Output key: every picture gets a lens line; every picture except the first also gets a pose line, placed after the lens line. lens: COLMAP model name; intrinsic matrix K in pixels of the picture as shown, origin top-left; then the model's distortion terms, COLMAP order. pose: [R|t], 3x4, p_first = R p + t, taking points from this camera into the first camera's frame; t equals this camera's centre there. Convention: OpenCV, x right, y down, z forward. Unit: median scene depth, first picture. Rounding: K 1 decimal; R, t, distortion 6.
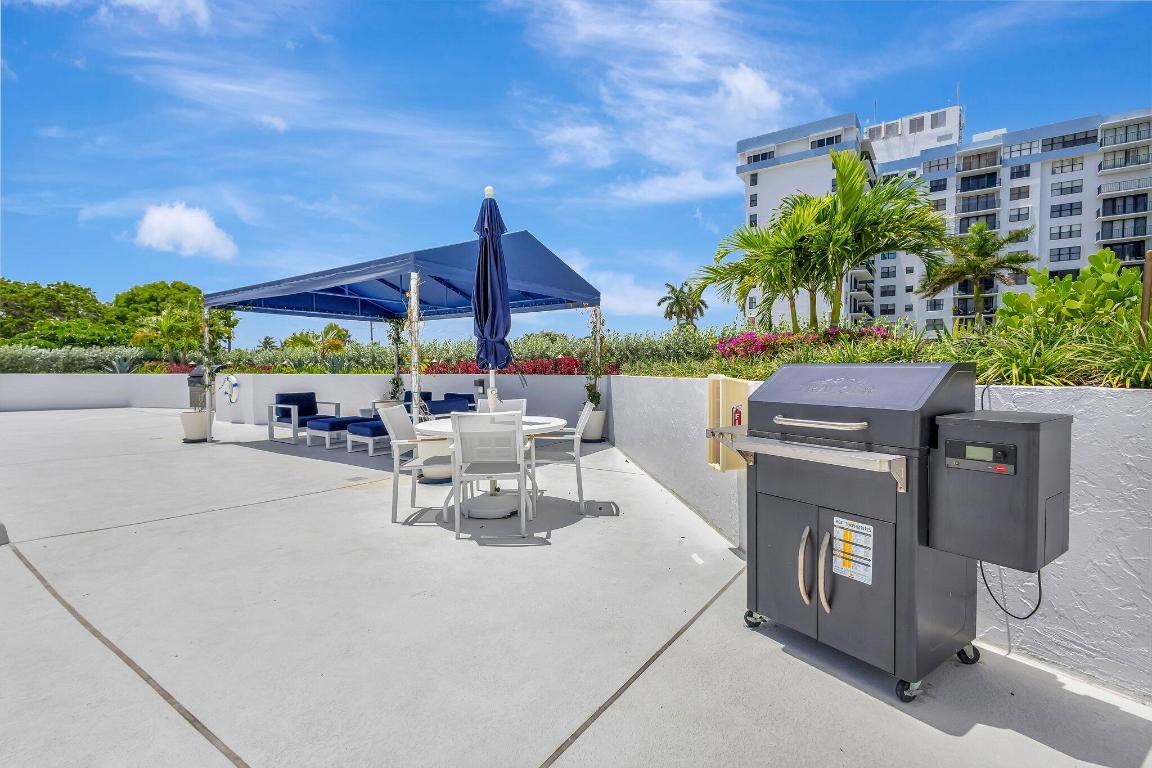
lens RADIAL K [[525.2, 0, 573.1], [0, 525.2, 376.6], [0, 0, 1]] dist [0.004298, -0.000970]
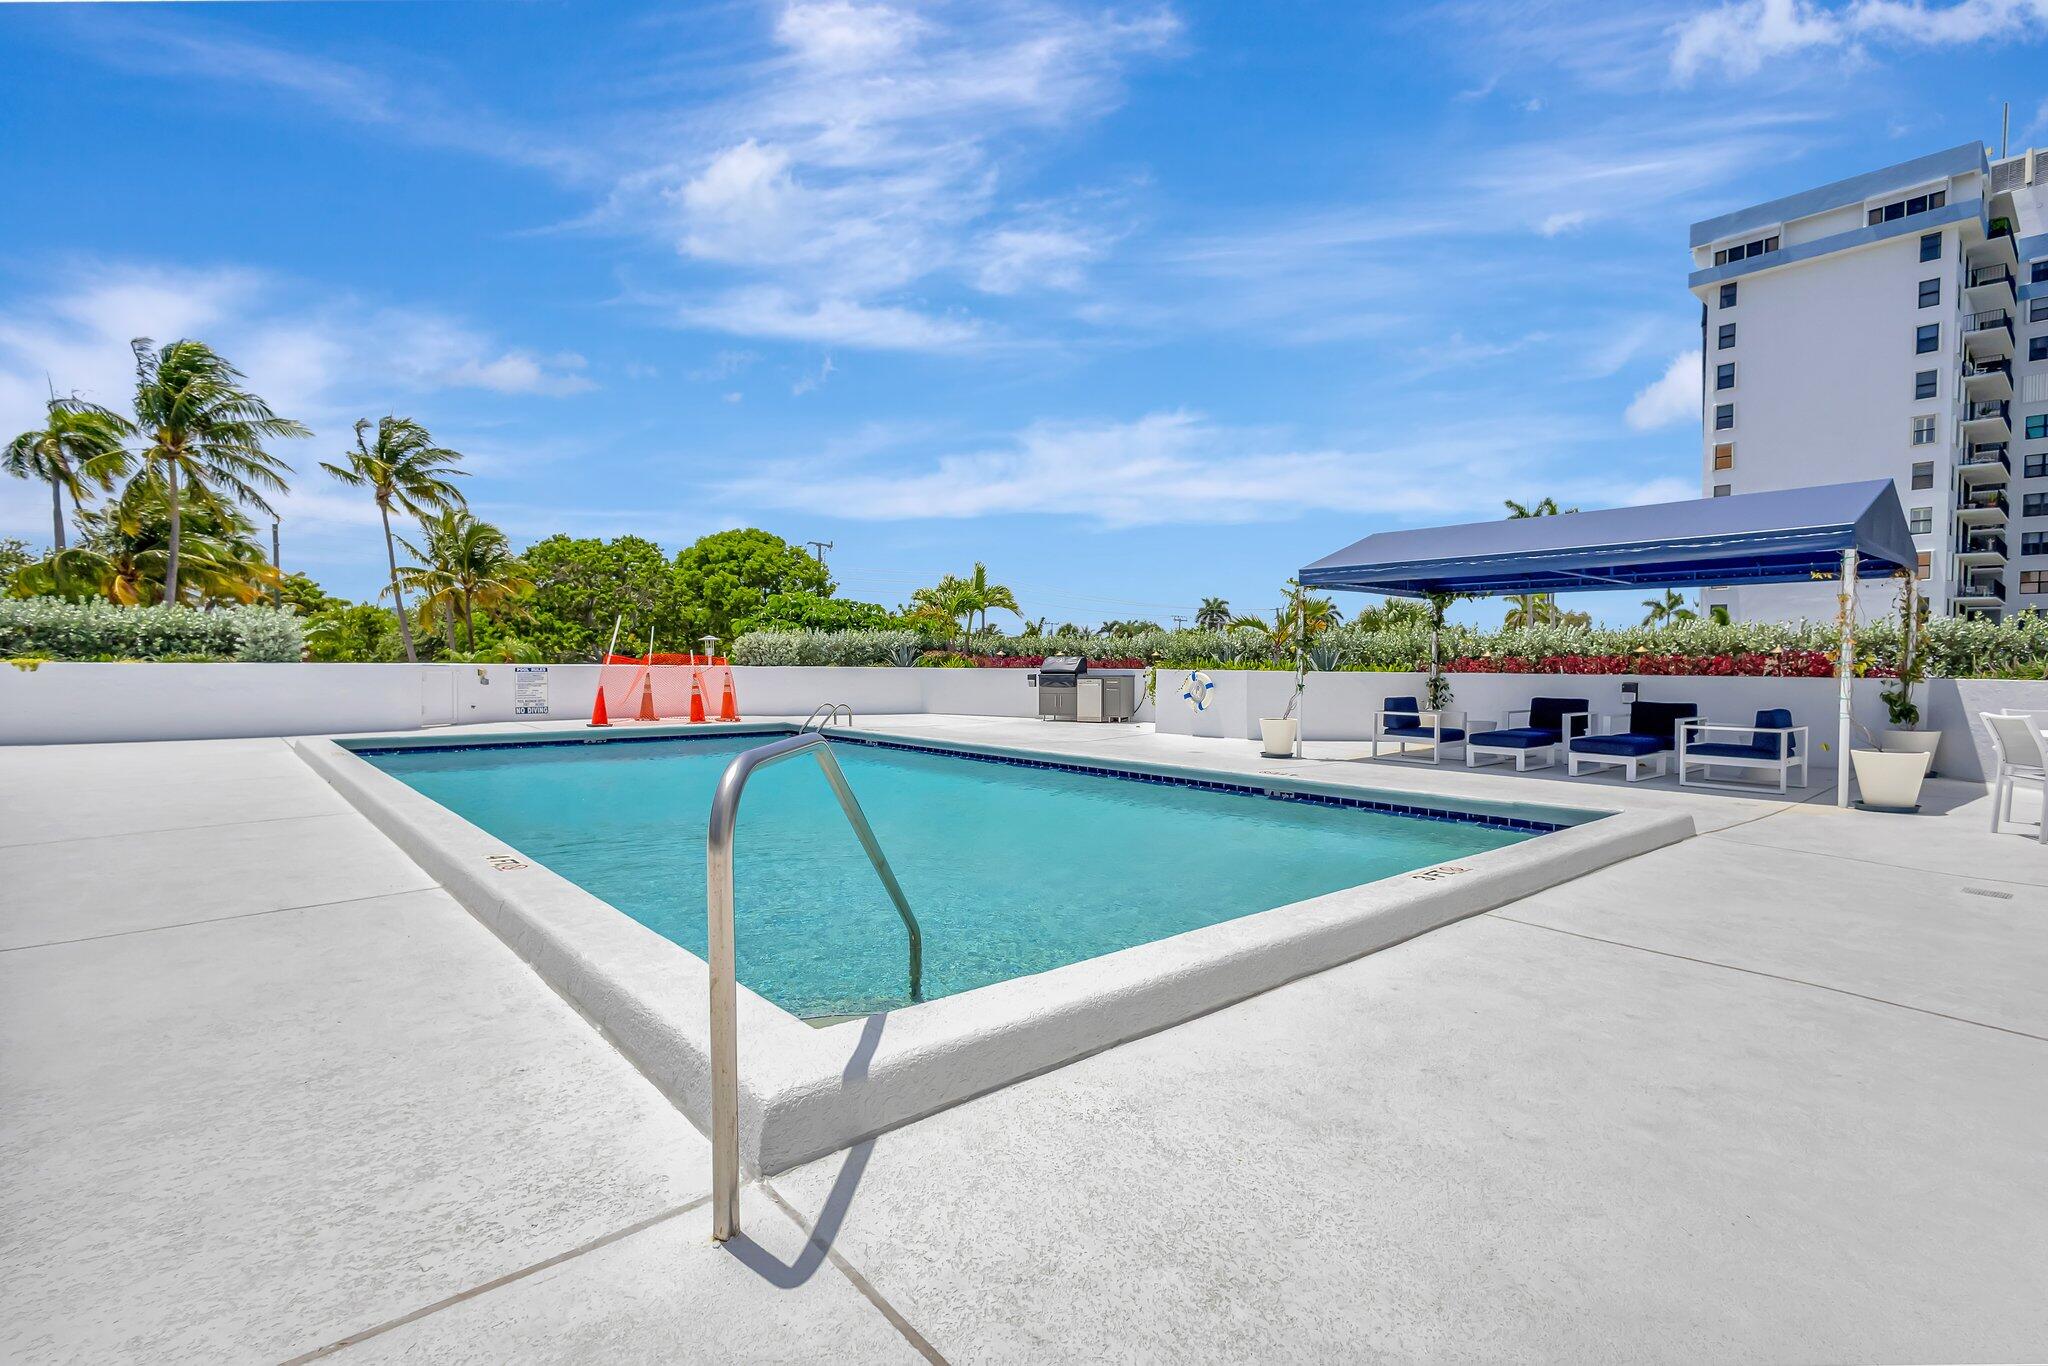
lens RADIAL K [[933.7, 0, 1032.3], [0, 933.7, 687.1], [0, 0, 1]] dist [0.004298, -0.000970]
pose [[0.971714, 0.011370, -0.235887, -0.105383], [-0.008096, 0.999857, 0.014842, 0.000145], [0.236022, -0.012512, 0.971667, -0.060195]]
